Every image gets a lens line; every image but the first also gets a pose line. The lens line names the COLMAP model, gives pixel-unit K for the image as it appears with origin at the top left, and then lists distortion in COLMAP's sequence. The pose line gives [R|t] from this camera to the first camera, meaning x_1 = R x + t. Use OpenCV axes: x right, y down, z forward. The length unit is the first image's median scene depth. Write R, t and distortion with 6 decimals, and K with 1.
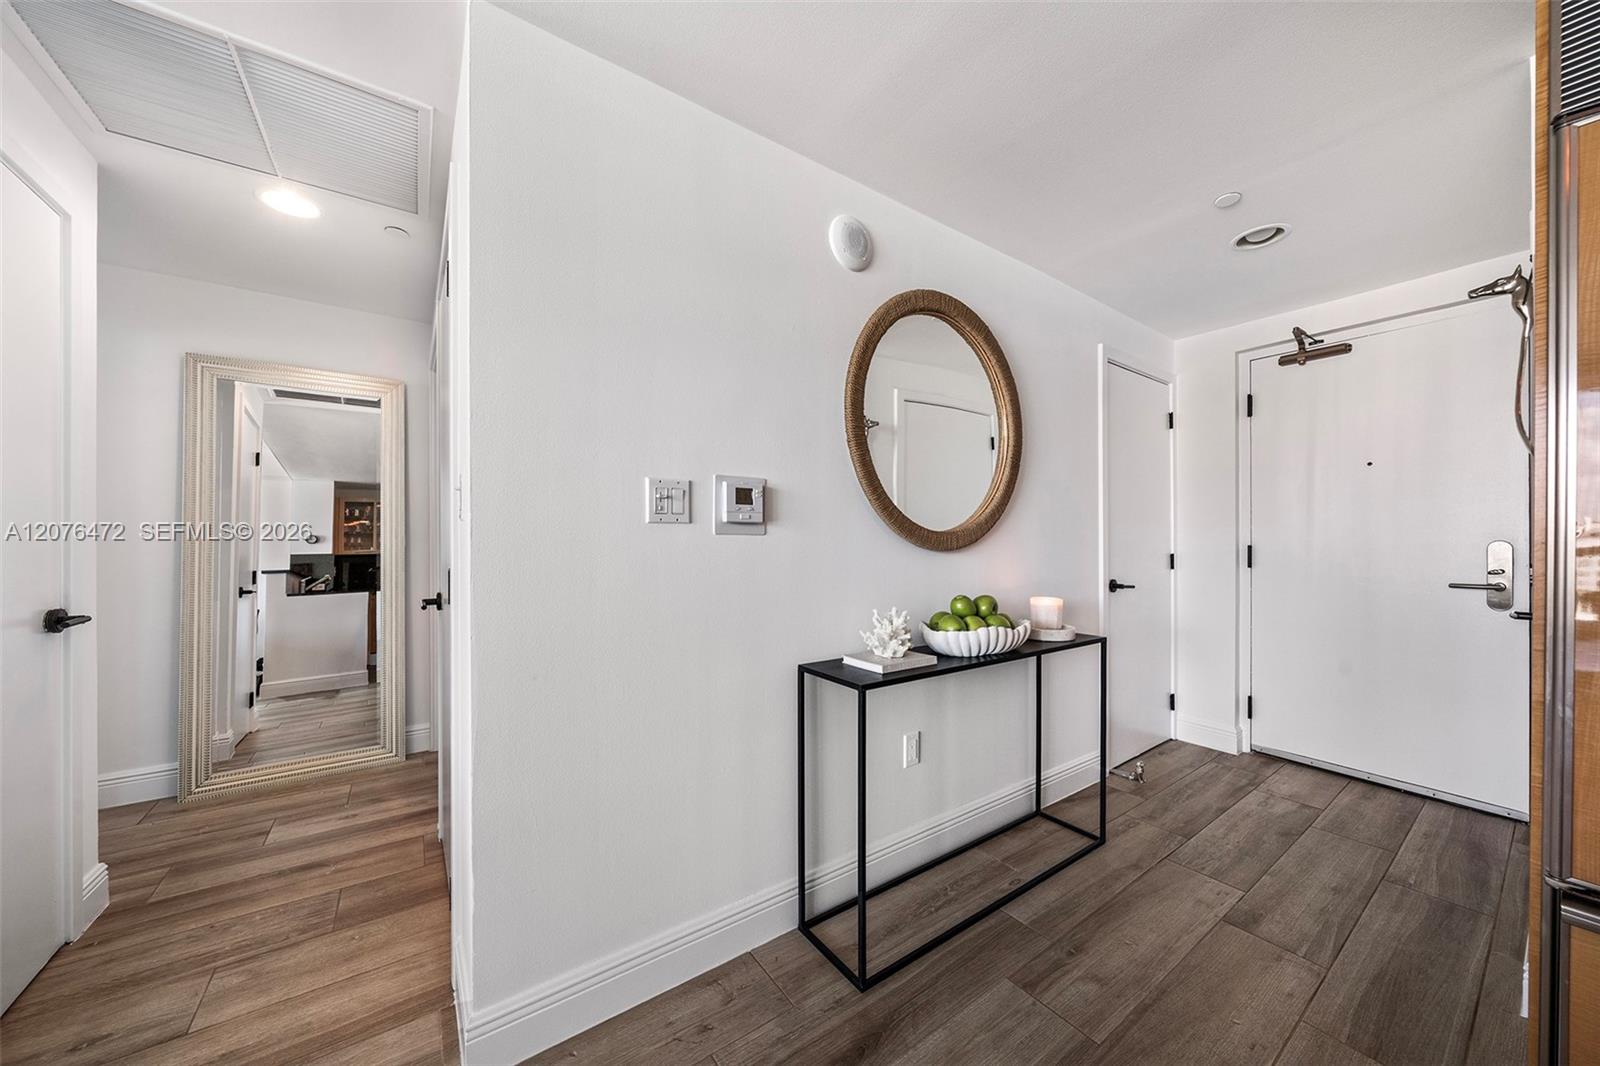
lens RADIAL K [[558.8, 0, 801.0], [0, 558.8, 531.4], [0, 0, 1]] dist [-0.004946, 0.000144]
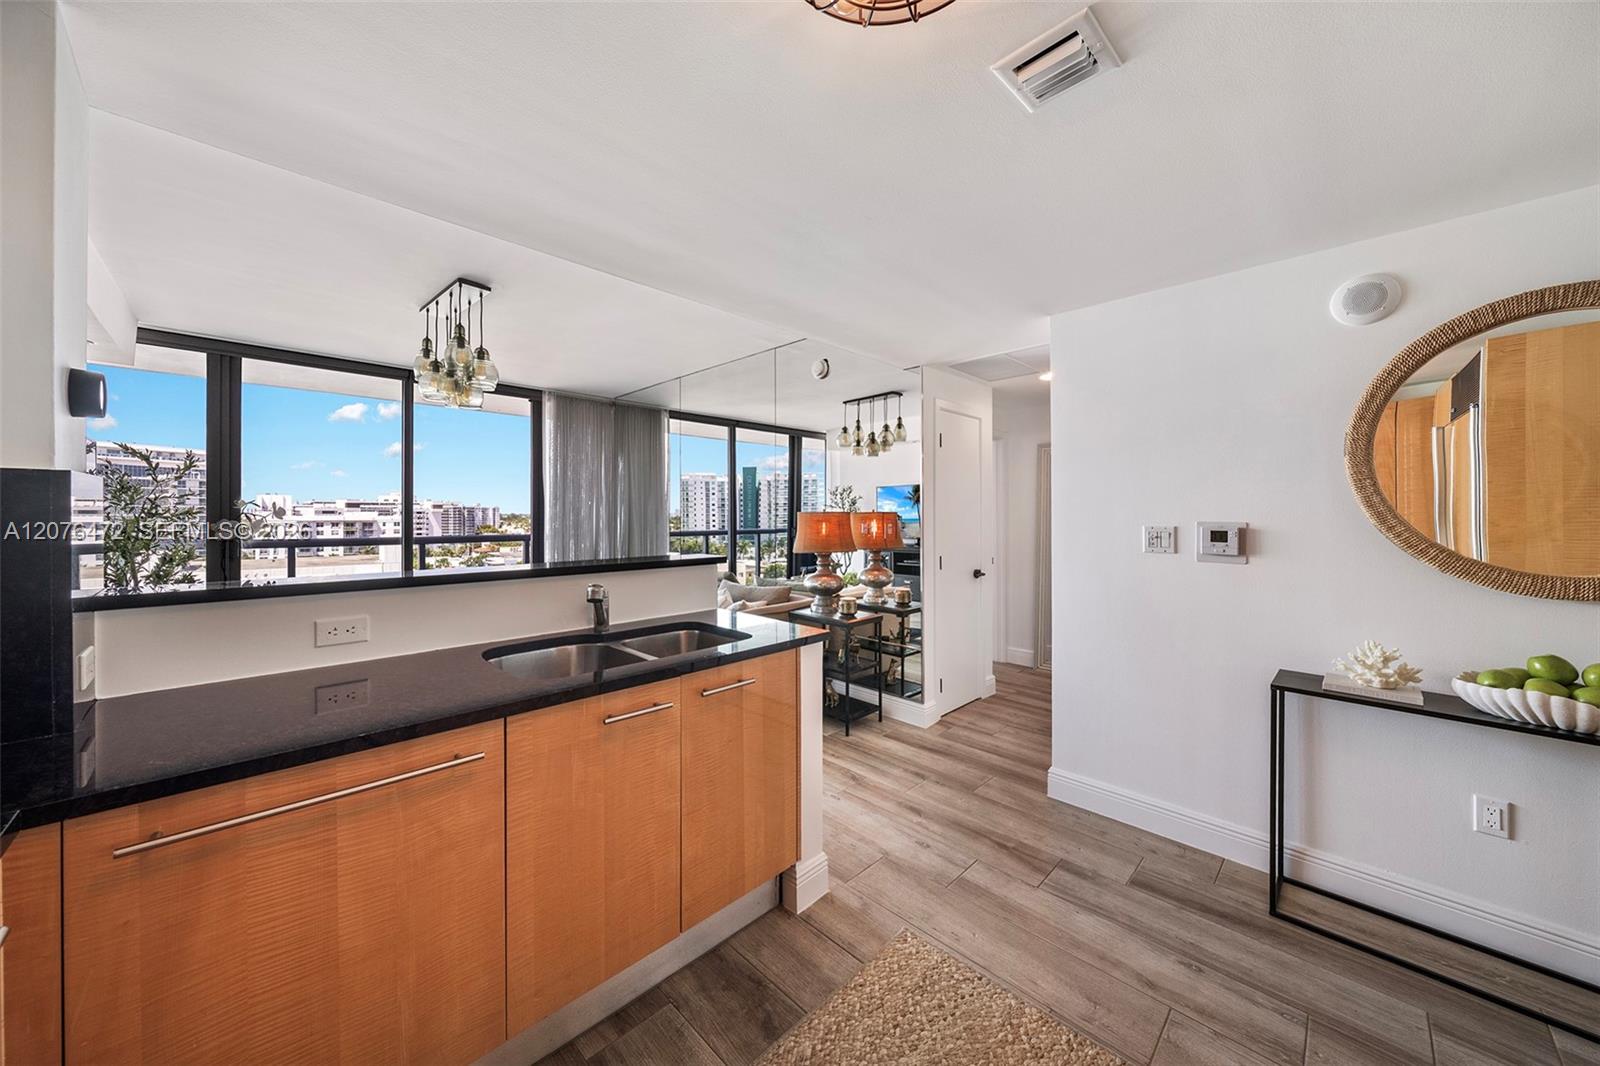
lens RADIAL K [[558.8, 0, 787.7], [0, 558.8, 511.4], [0, 0, 1]] dist [-0.004946, 0.000144]
pose [[0.160653, -0.007052, -0.986986, 1.114677], [0.000277, 0.999975, -0.007099, -0.115174], [0.987011, 0.000867, 0.160651, -0.317227]]
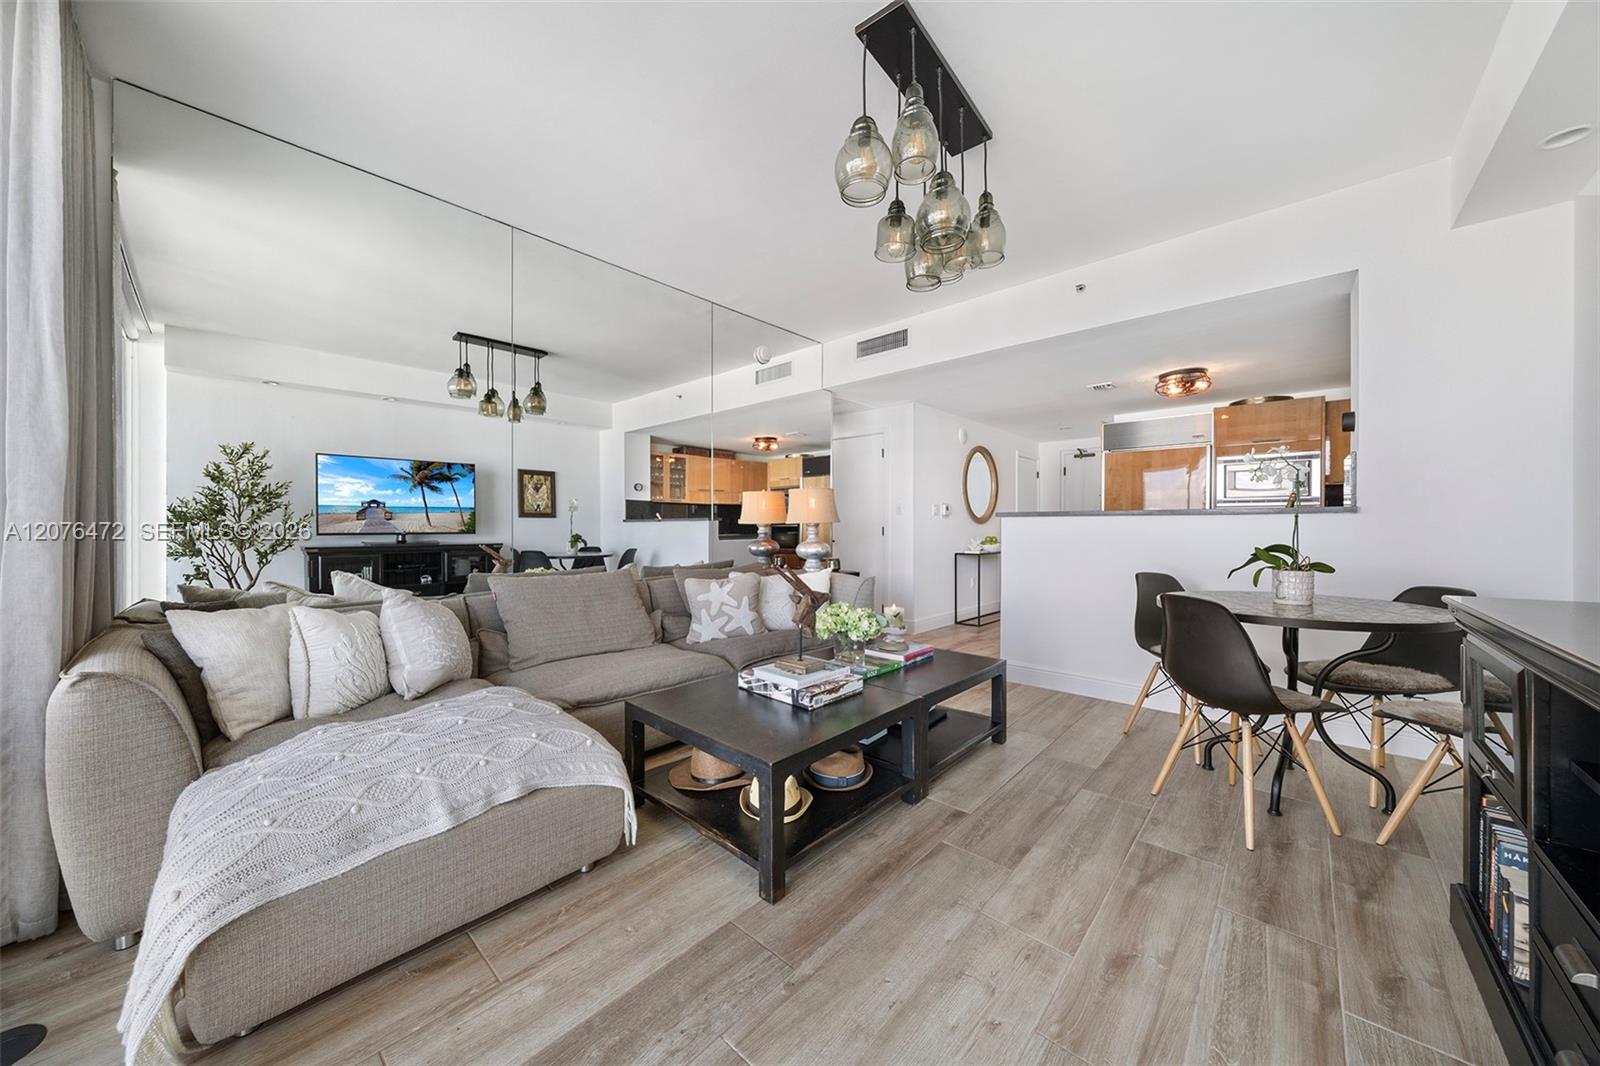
lens RADIAL K [[558.8, 0, 797.7], [0, 558.8, 527.5], [0, 0, 1]] dist [-0.004946, 0.000144]
pose [[0.975942, -0.003713, 0.218000, -1.947614], [0.004696, 0.999981, -0.003993, 0.077994], [-0.217981, 0.004920, 0.975941, -2.541909]]
